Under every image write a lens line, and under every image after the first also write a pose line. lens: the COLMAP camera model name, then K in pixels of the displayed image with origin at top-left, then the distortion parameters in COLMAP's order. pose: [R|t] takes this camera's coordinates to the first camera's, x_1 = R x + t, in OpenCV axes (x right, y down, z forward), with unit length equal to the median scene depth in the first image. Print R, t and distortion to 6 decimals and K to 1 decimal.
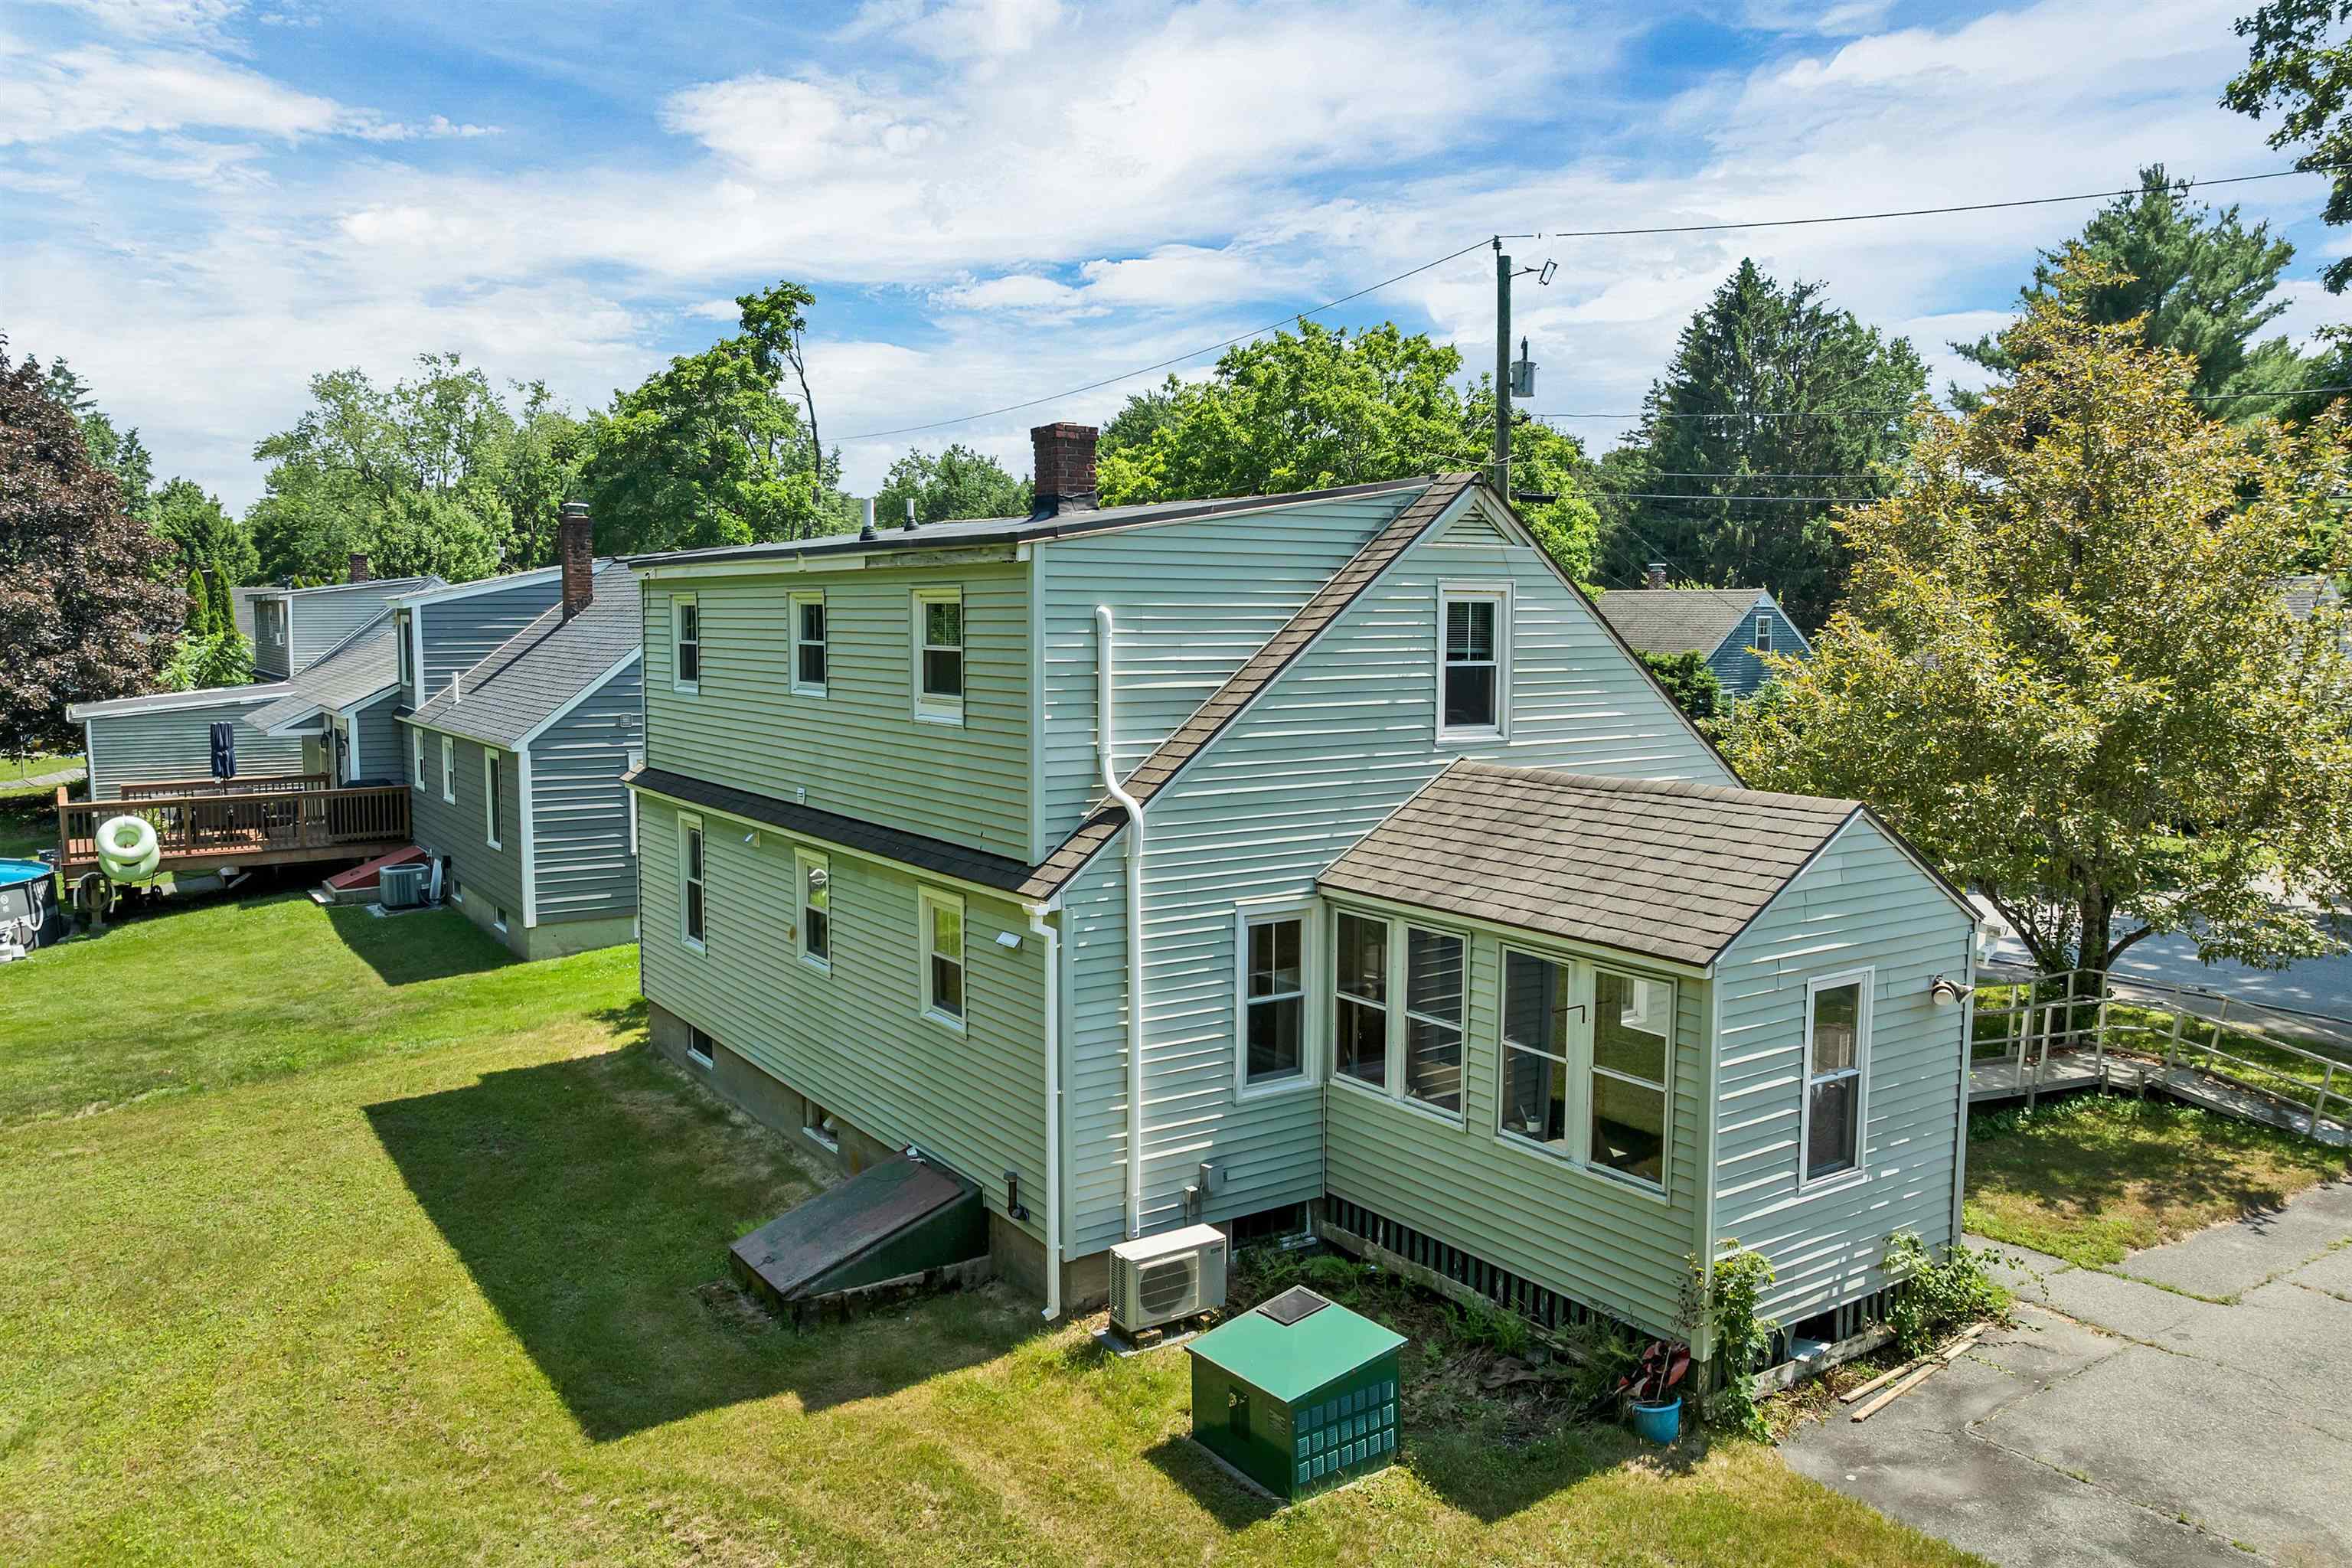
lens RADIAL K [[1721.7, 0, 1167.1], [0, 1721.7, 773.9], [0, 0, 1]] dist [-0.043425, -0.000348]
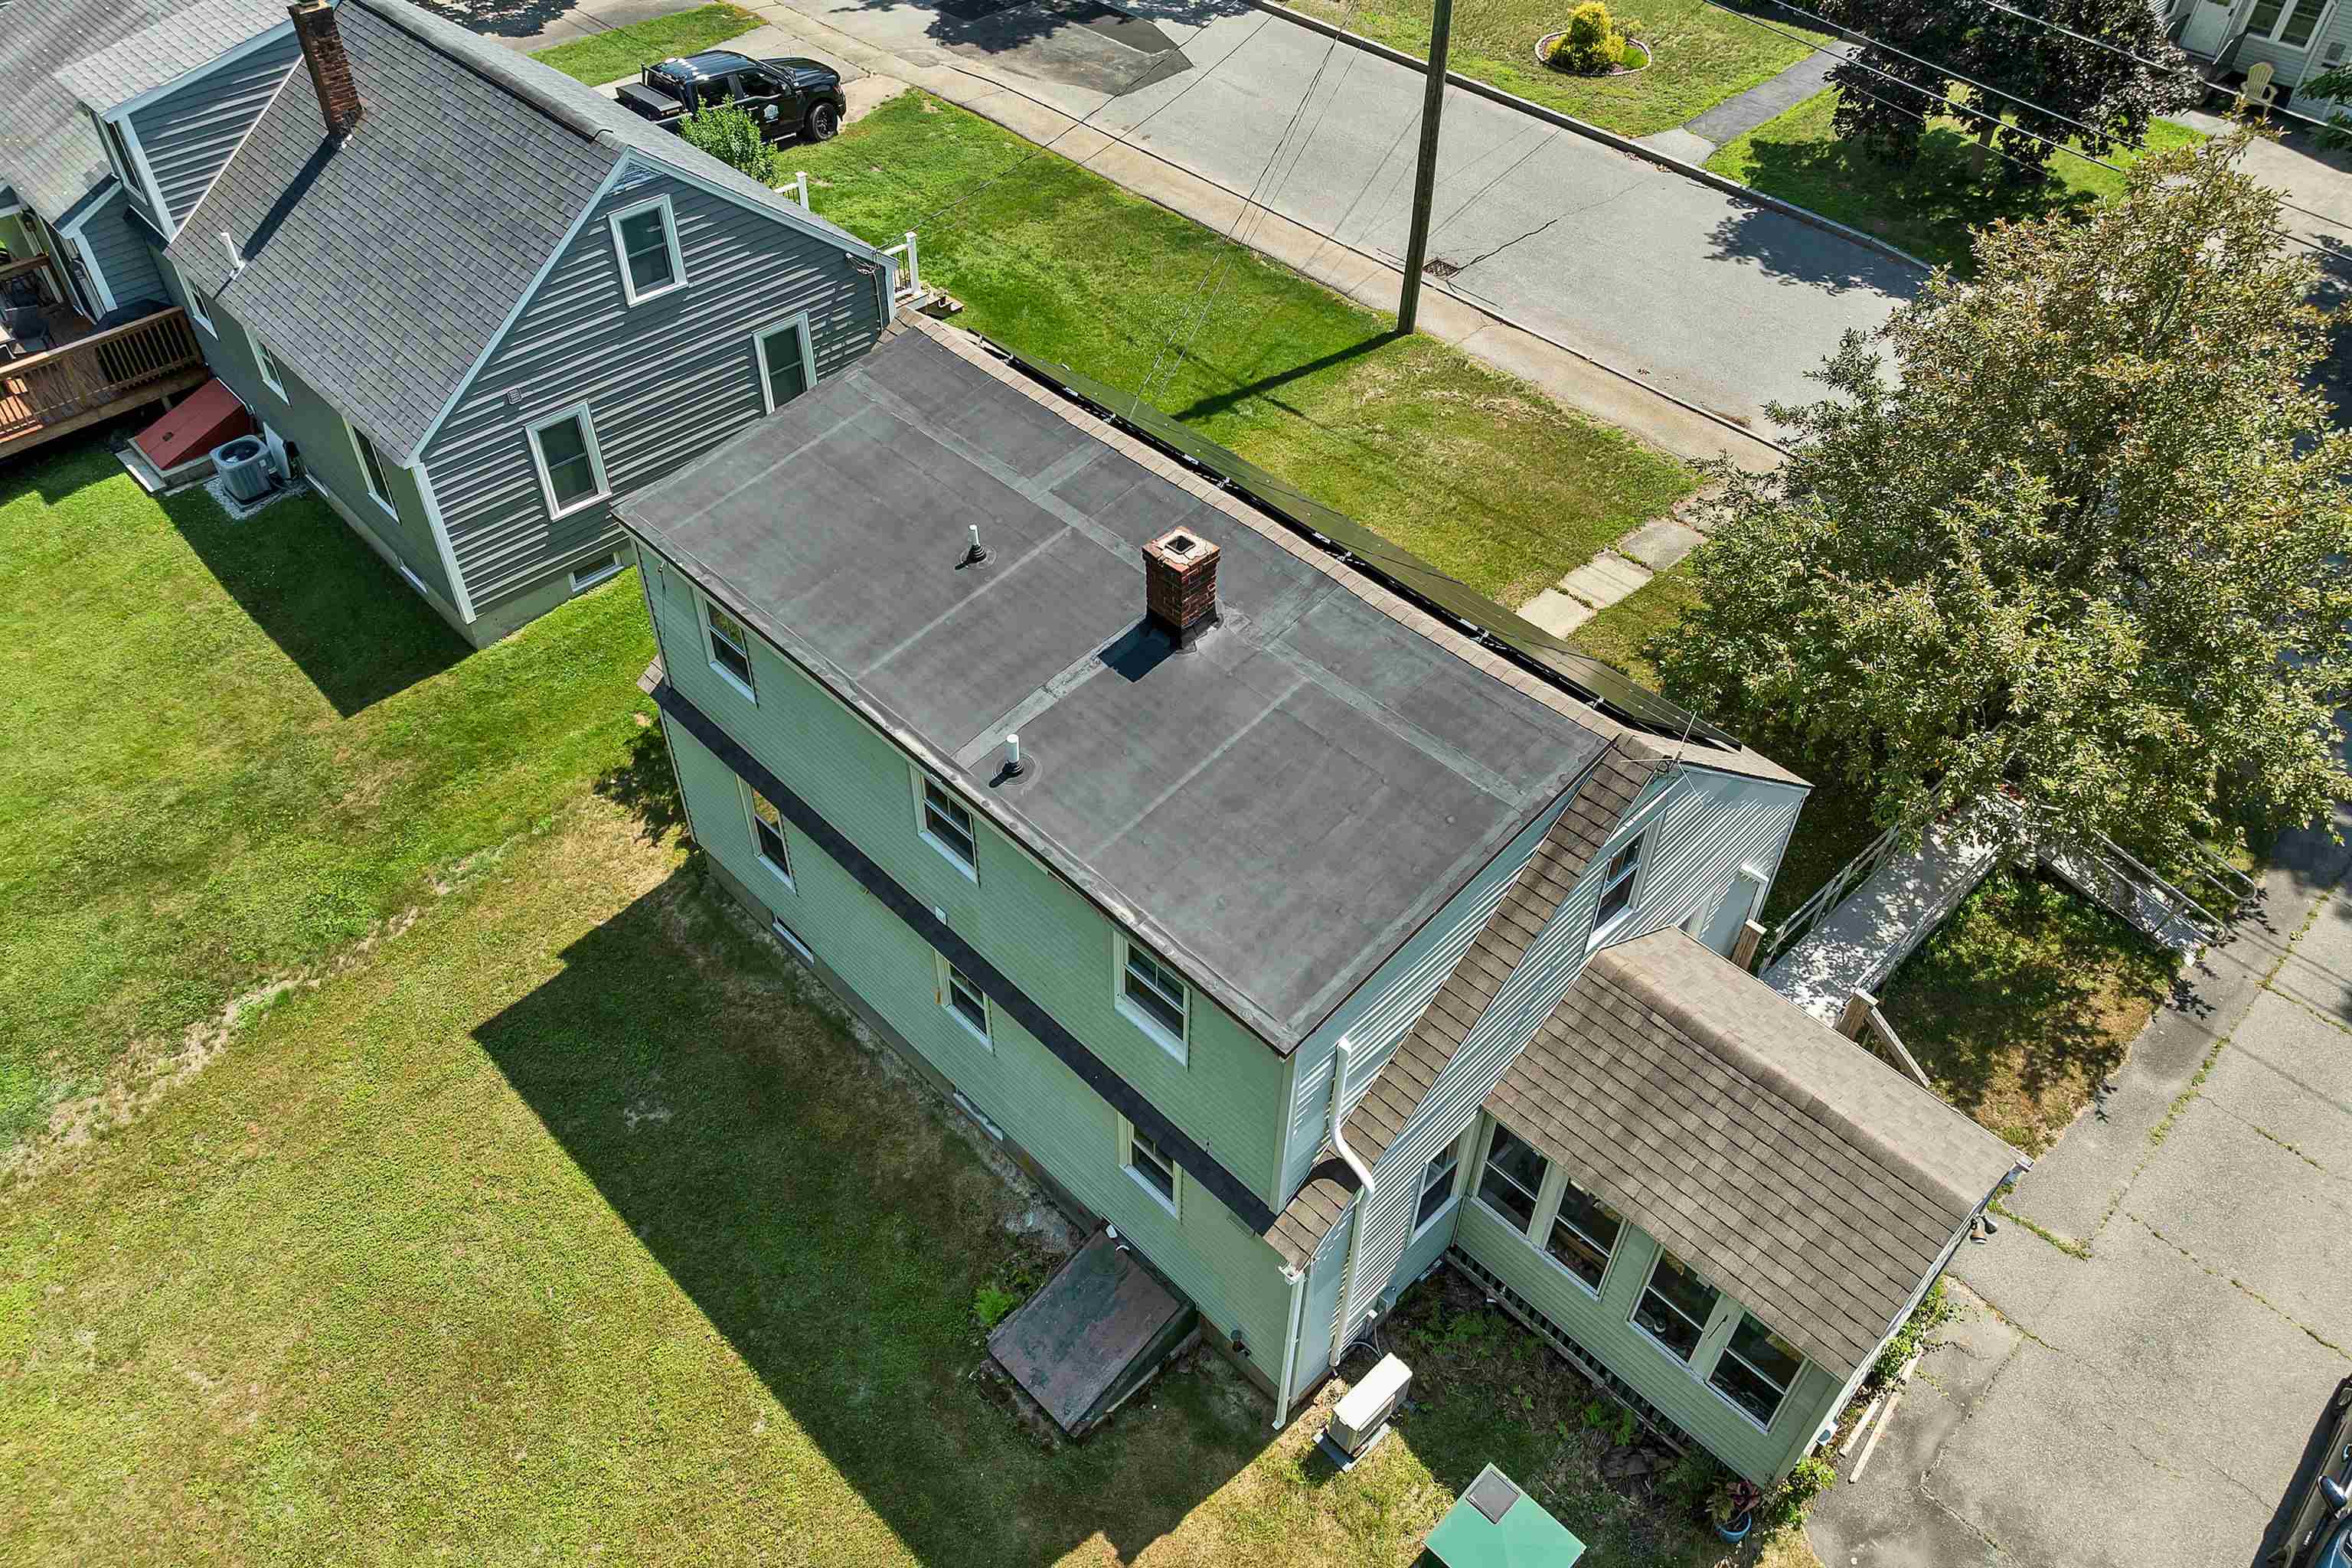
lens RADIAL K [[1691.7, 0, 1189.1], [0, 1691.7, 774.6], [0, 0, 1]] dist [-0.038456, 0.004412]
pose [[0.981615, -0.118848, 0.149354, -0.228667], [-0.001350, 0.778147, 0.628080, -0.755333], [-0.190866, -0.616735, 0.763681, 0.279409]]
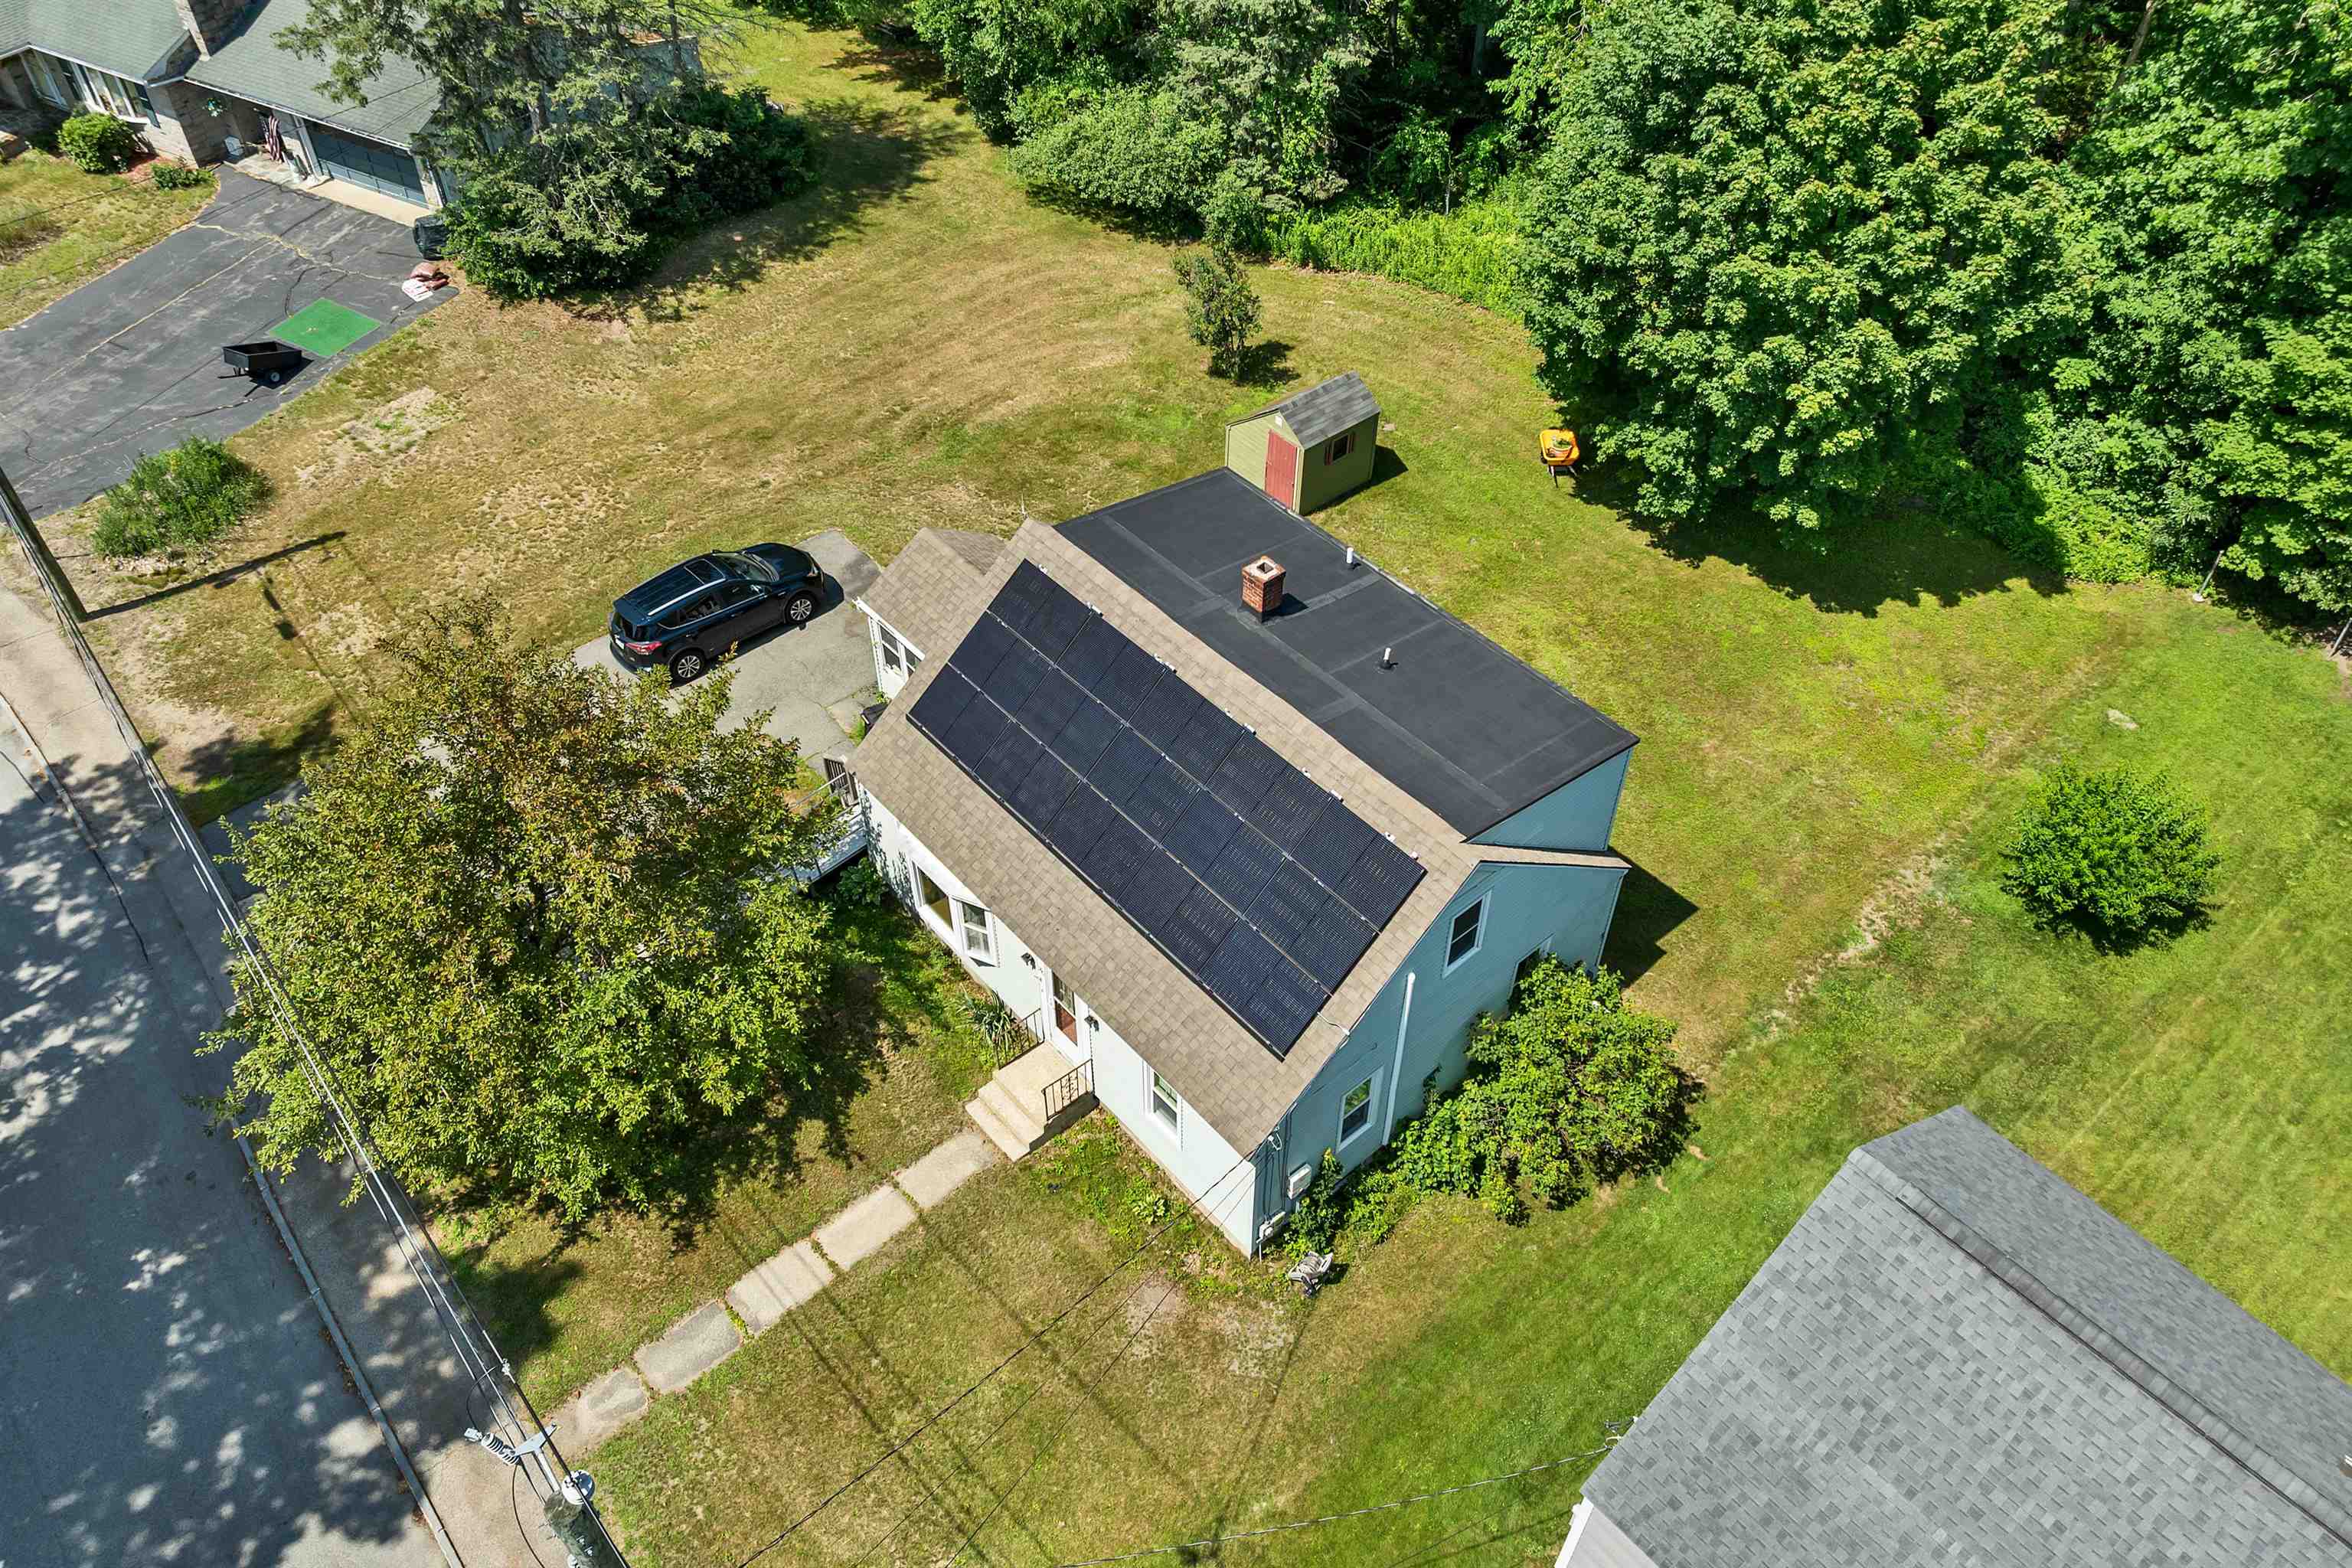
lens RADIAL K [[1695.5, 0, 1186.7], [0, 1695.5, 777.4], [0, 0, 1]] dist [-0.046965, 0.021238]
pose [[-0.992485, 0.081499, -0.091272, 0.194712], [-0.018133, 0.639721, 0.768394, -1.455271], [0.121012, 0.764274, -0.633436, 2.417954]]
